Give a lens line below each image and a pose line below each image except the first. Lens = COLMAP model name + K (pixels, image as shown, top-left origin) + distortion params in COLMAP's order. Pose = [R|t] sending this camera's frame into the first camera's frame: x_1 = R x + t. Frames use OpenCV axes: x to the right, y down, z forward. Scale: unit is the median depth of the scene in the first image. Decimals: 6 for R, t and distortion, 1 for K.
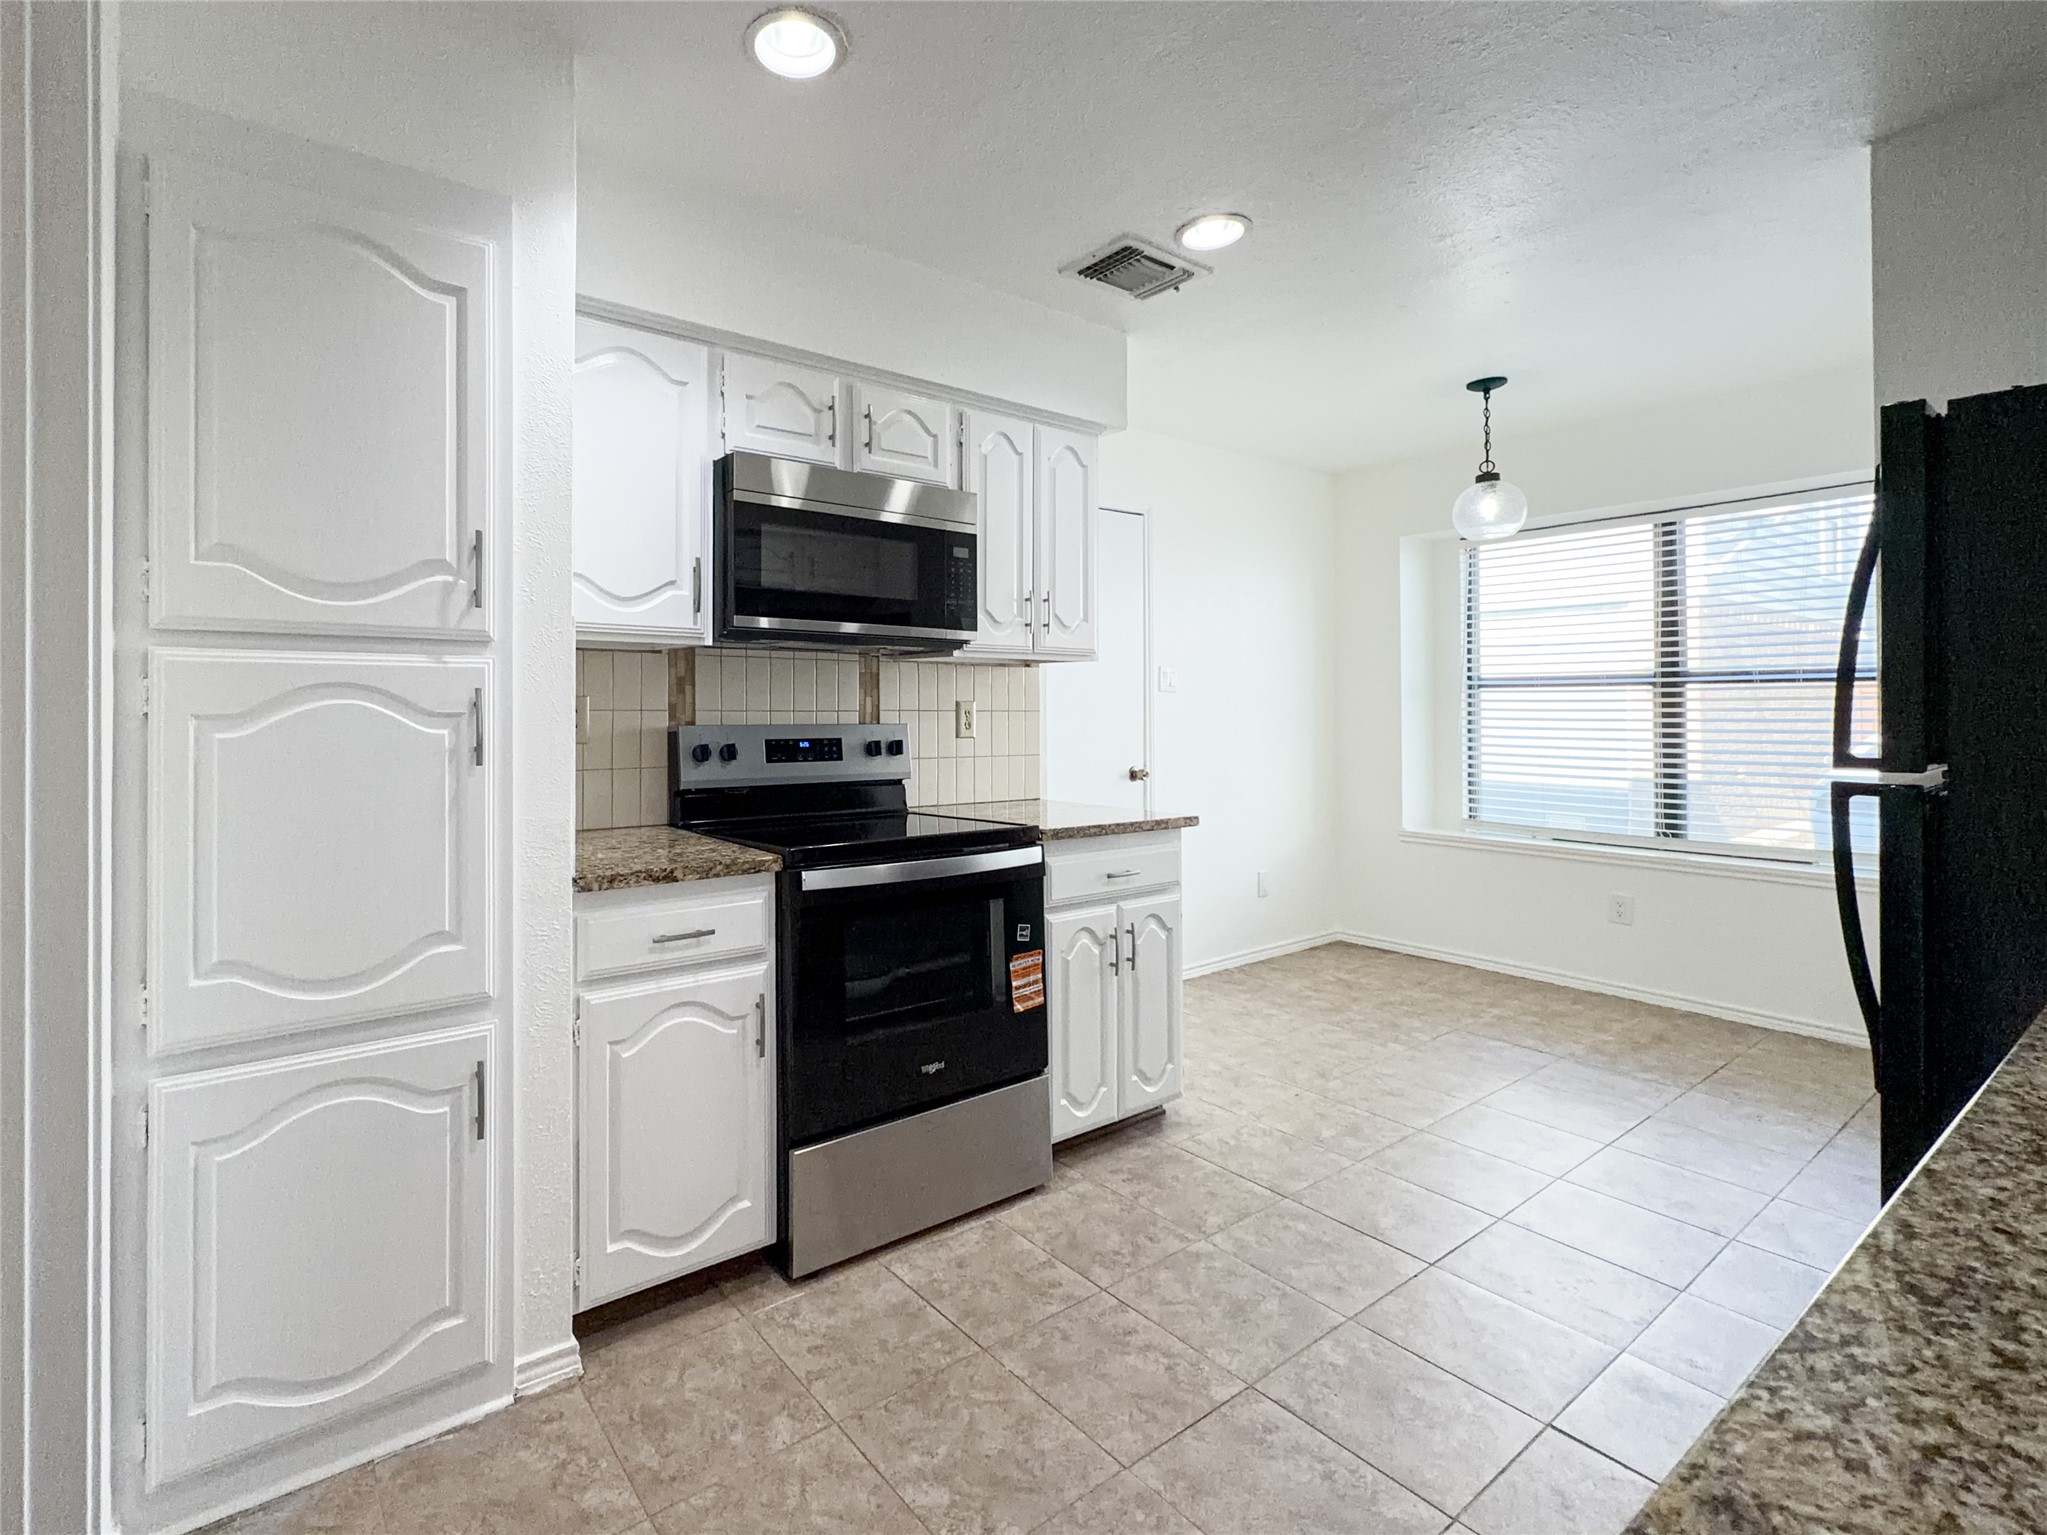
lens RADIAL K [[986.2, 0, 1022.5], [0, 986.2, 717.8], [0, 0, 1]] dist [0.000251, -0.000024]
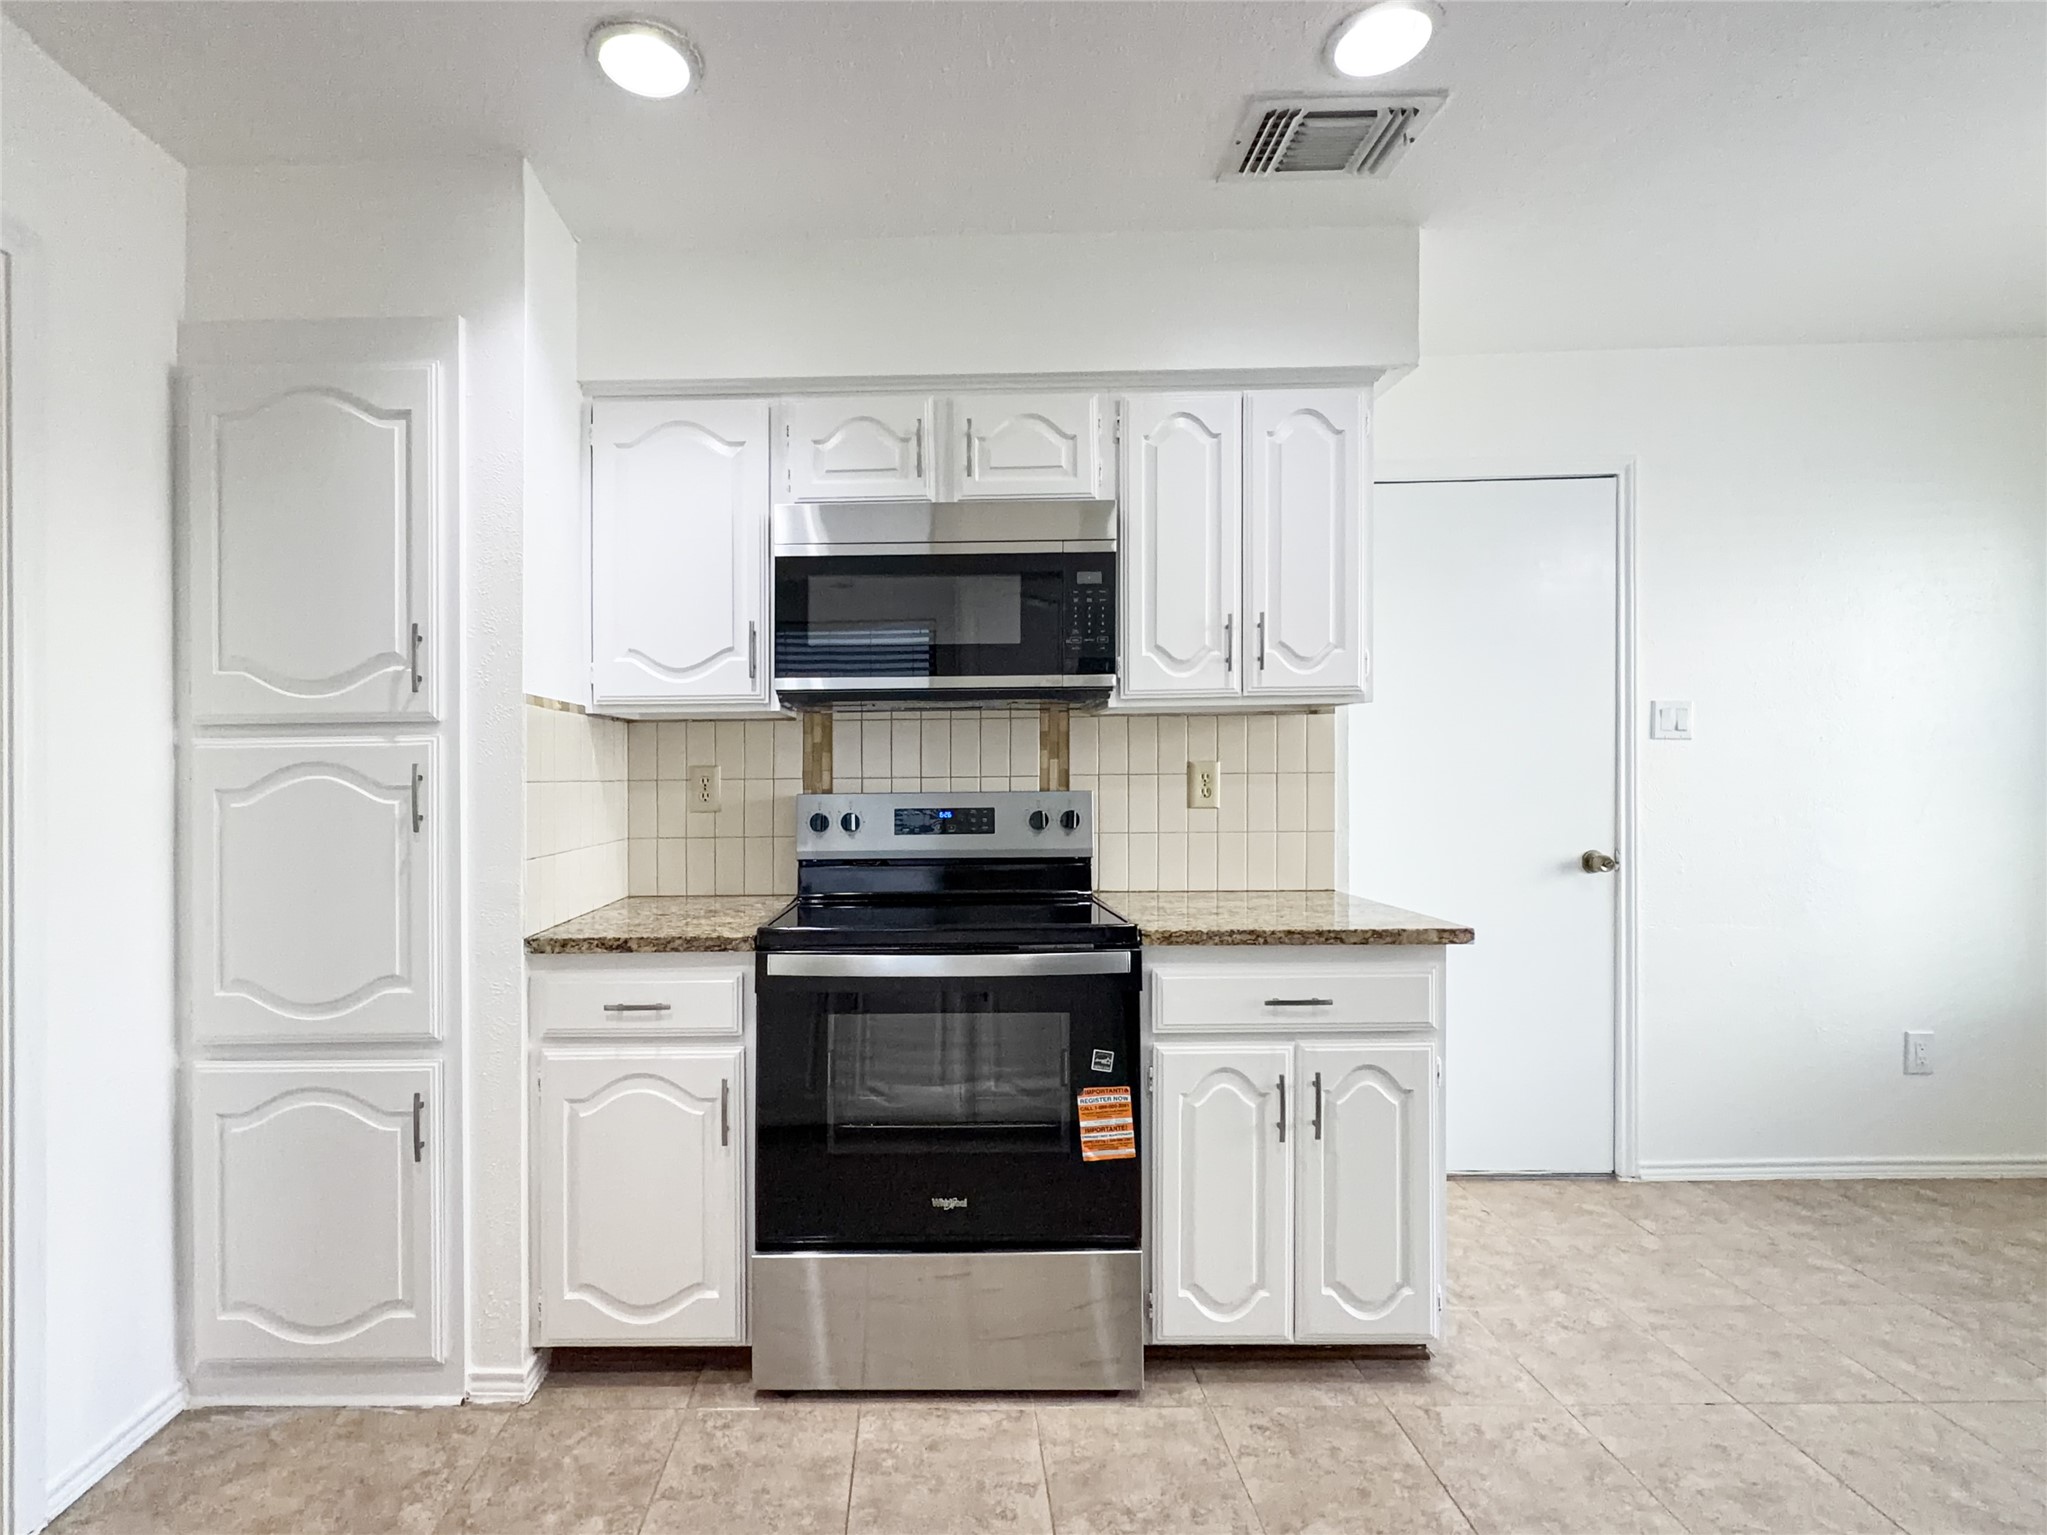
lens RADIAL K [[1091.3, 0, 1021.7], [0, 1091.3, 798.1], [0, 0, 1]] dist [-0.001140, 0.000539]
pose [[0.777755, 0.002106, -0.628565, 0.480697], [0.008661, 0.999864, 0.014067, -0.001450], [0.628508, -0.016385, 0.777630, 0.289119]]
